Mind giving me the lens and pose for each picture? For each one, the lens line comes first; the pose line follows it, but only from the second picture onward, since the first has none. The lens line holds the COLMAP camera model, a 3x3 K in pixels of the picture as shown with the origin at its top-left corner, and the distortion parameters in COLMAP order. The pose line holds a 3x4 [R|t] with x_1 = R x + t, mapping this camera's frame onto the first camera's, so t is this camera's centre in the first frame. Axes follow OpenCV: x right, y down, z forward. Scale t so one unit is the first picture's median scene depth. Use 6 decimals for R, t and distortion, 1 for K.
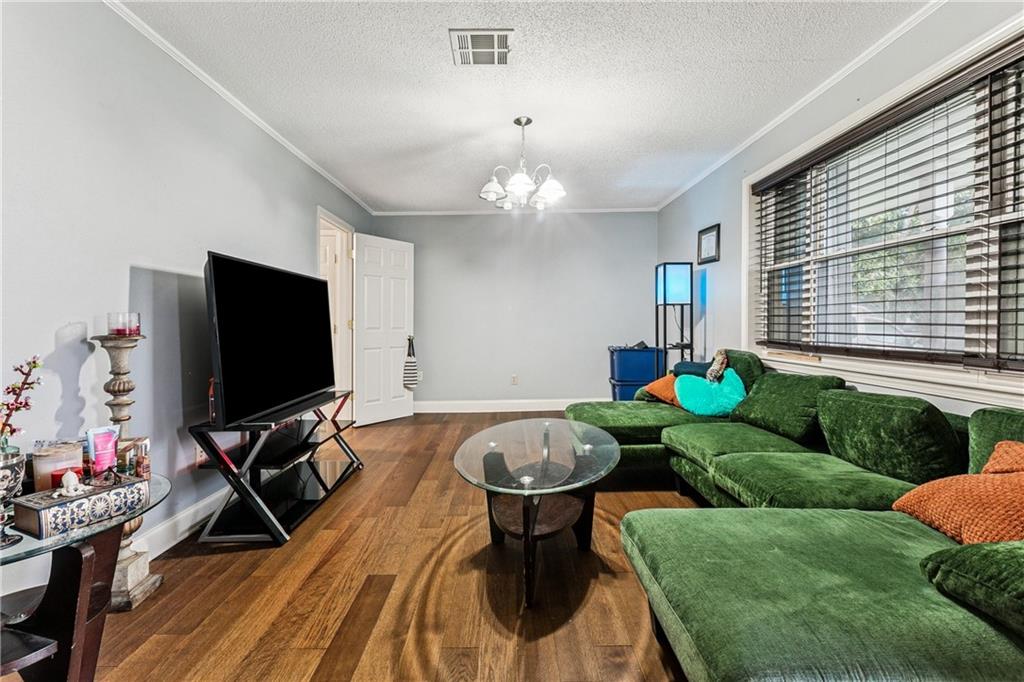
lens RADIAL K [[460.8, 0, 512.2], [0, 460.8, 336.9], [0, 0, 1]] dist [-0.000414, -0.000036]
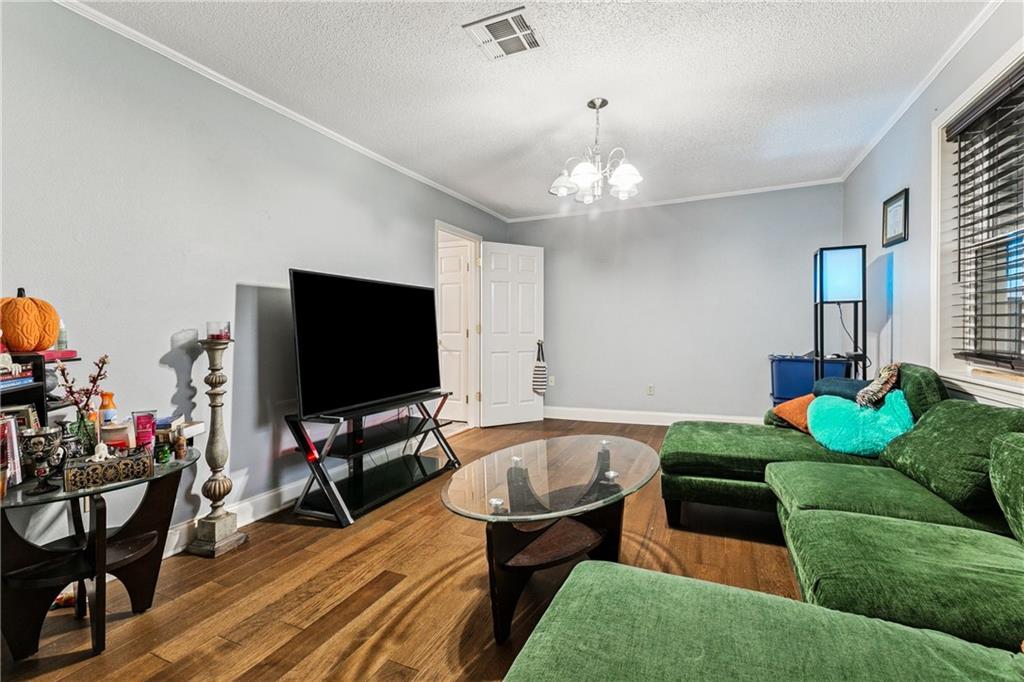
lens RADIAL K [[465.2, 0, 512.0], [0, 465.2, 341.0], [0, 0, 1]] dist [0.002090, 0.000016]
pose [[0.909079, 0.008557, -0.416536, 0.265080], [-0.008215, 0.999963, 0.002615, -0.005772], [0.416543, 0.001045, 0.909115, 0.109464]]
